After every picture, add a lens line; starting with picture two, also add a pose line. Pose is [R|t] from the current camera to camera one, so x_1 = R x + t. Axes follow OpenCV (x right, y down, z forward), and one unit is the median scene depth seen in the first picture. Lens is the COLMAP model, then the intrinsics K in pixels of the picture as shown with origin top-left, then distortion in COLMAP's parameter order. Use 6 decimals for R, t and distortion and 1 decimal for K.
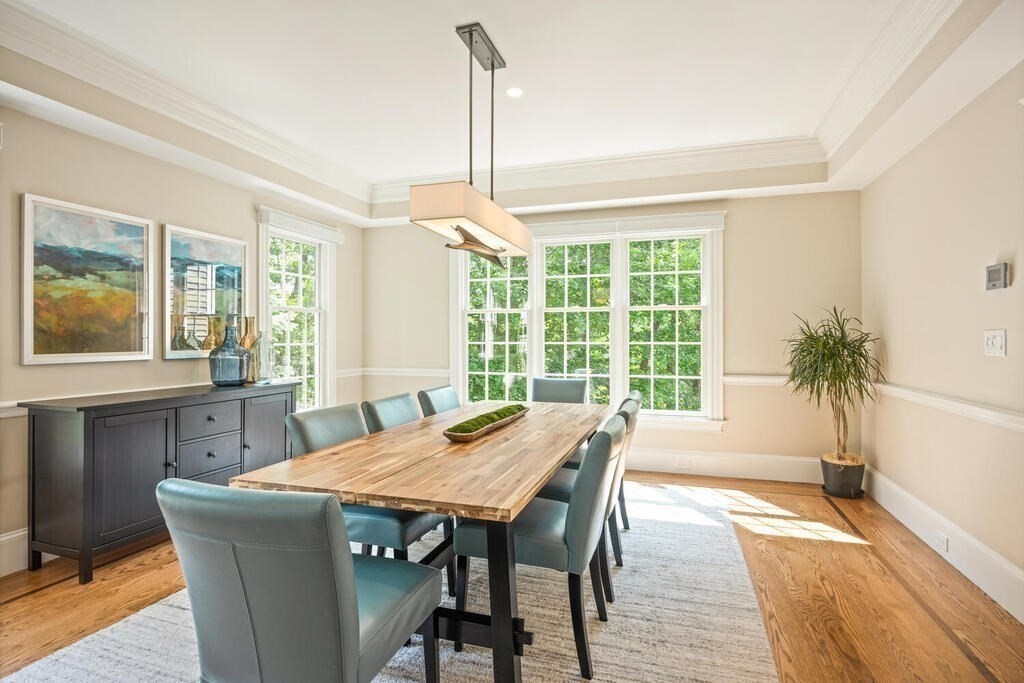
lens RADIAL K [[508.7, 0, 517.4], [0, 508.7, 337.8], [0, 0, 1]] dist [-0.001983, -0.000510]
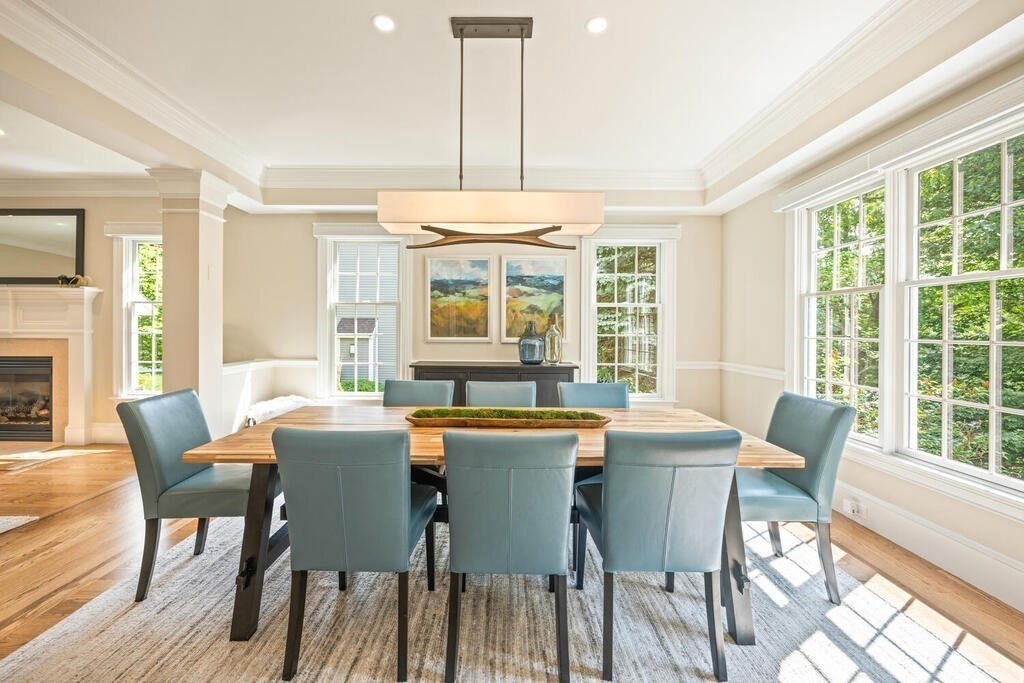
lens RADIAL K [[508.7, 0, 517.4], [0, 508.7, 337.8], [0, 0, 1]] dist [-0.001983, -0.000510]
pose [[0.314730, 0.000589, -0.949181, 0.867301], [-0.006583, 0.999977, -0.001562, 0.031885], [0.949159, 0.006740, 0.314726, 0.606976]]
